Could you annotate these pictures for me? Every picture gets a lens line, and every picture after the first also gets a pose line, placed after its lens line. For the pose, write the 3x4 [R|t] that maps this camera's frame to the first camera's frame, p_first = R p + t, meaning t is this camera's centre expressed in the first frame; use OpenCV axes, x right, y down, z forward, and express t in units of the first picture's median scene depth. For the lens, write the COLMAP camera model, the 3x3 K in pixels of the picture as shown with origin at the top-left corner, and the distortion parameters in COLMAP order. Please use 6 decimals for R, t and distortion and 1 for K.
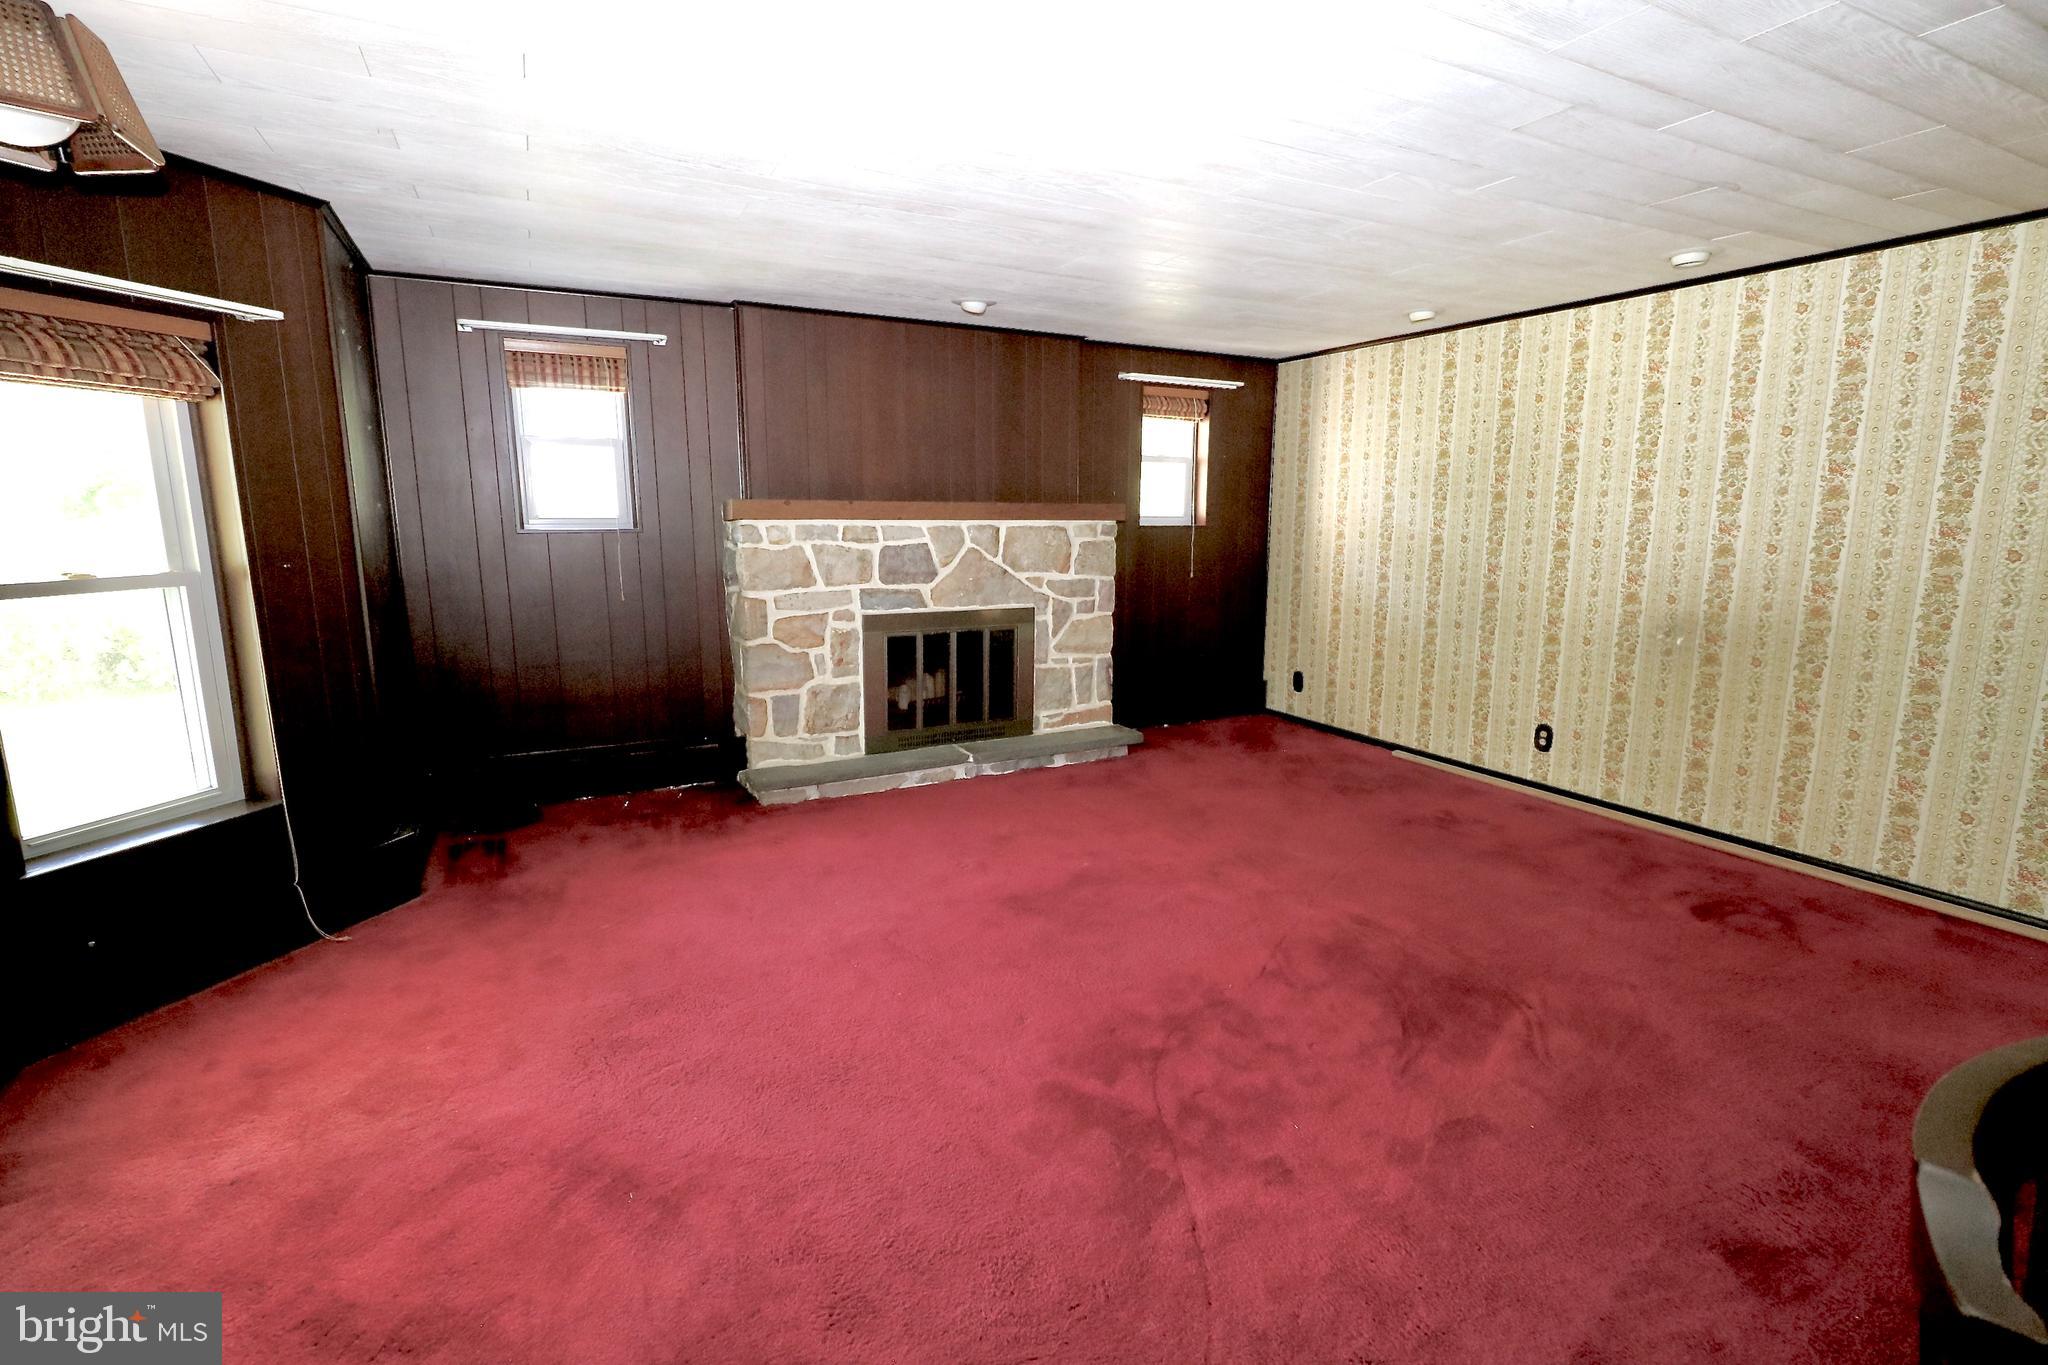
lens RADIAL K [[941.4, 0, 1036.0], [0, 941.4, 677.6], [0, 0, 1]] dist [-0.016177, 0.000647]
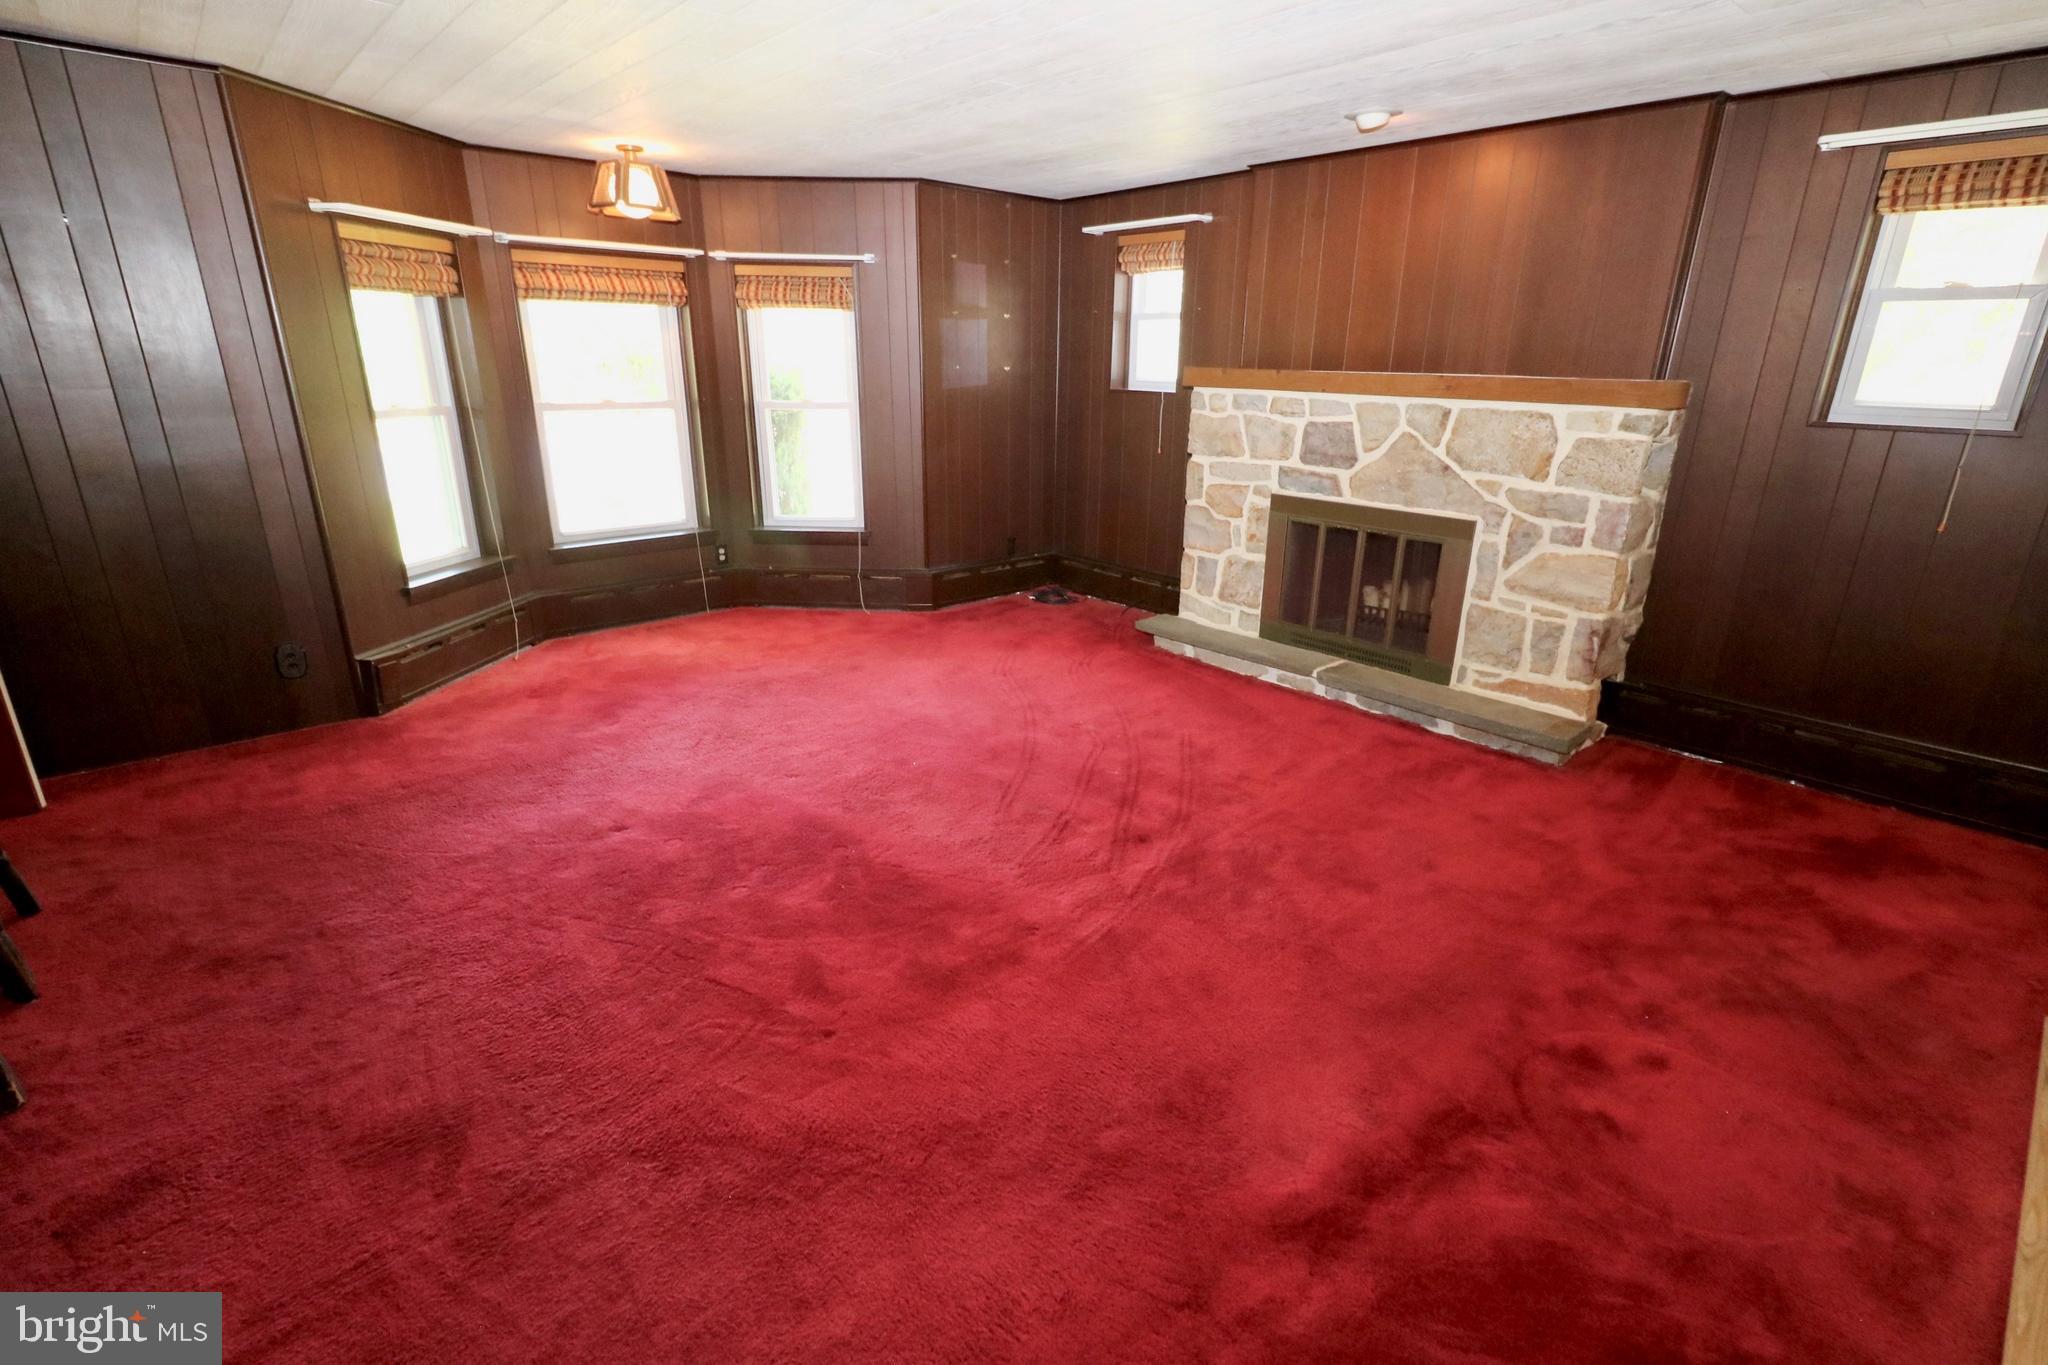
lens RADIAL K [[941.4, 0, 1028.0], [0, 941.4, 685.7], [0, 0, 1]] dist [-0.016177, 0.000647]
pose [[0.235575, 0.323300, -0.916505, 0.681562], [-0.175778, 0.941667, 0.286994, -0.110110], [0.955828, 0.093493, 0.278662, 0.499575]]
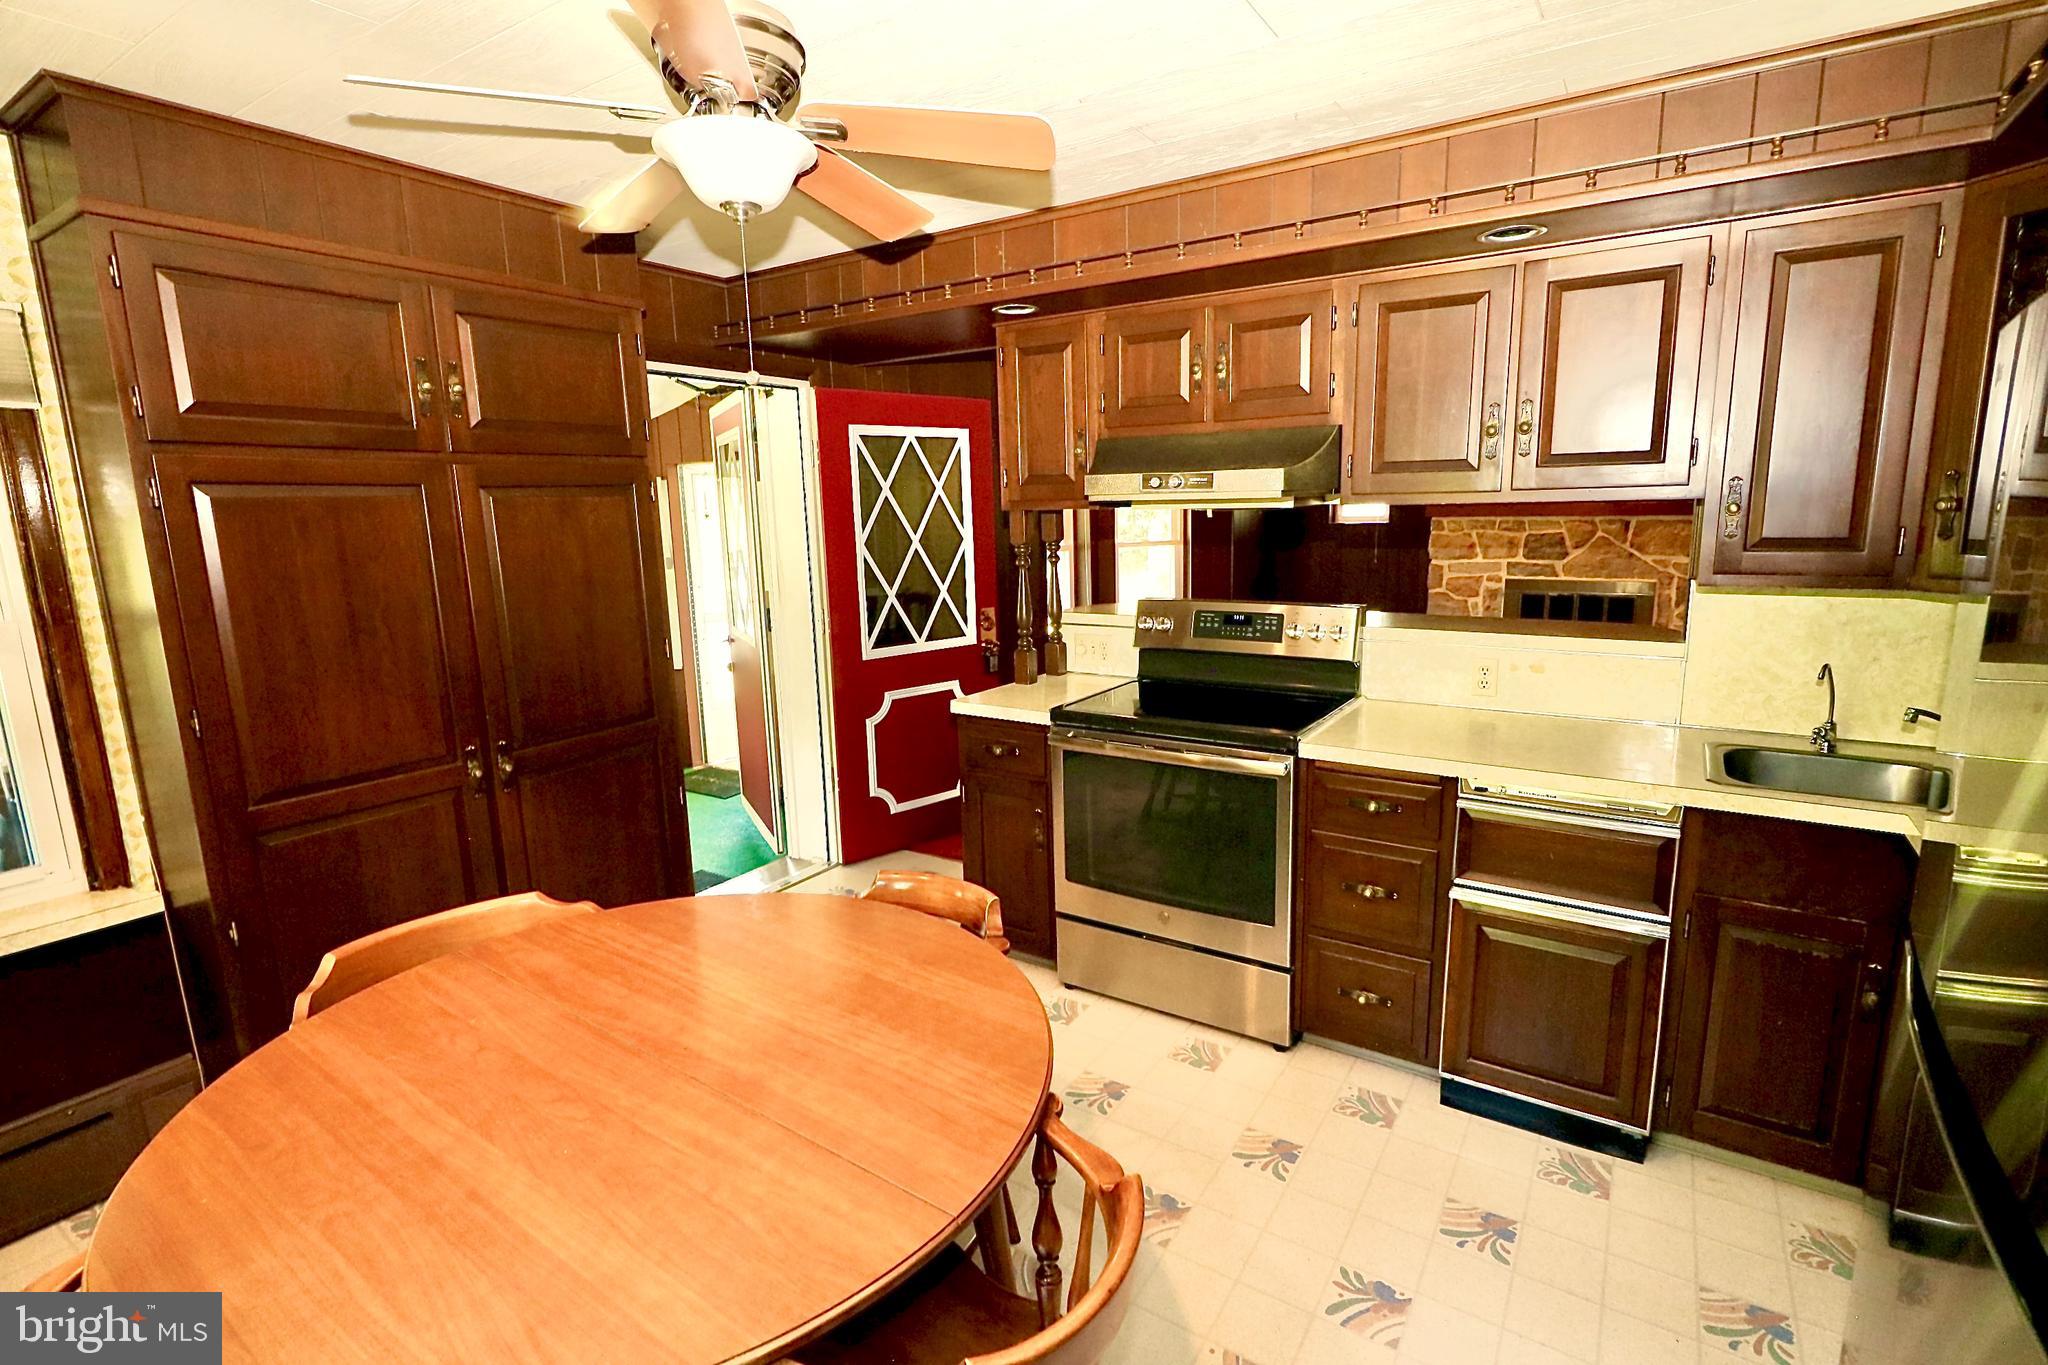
lens RADIAL K [[941.4, 0, 1040.9], [0, 941.4, 681.8], [0, 0, 1]] dist [-0.016177, 0.000647]
pose [[0.459676, 0.147668, -0.875724, 0.805377], [-0.126607, 0.986904, 0.099958, 0.040382], [0.879016, 0.064924, 0.472352, -0.361516]]
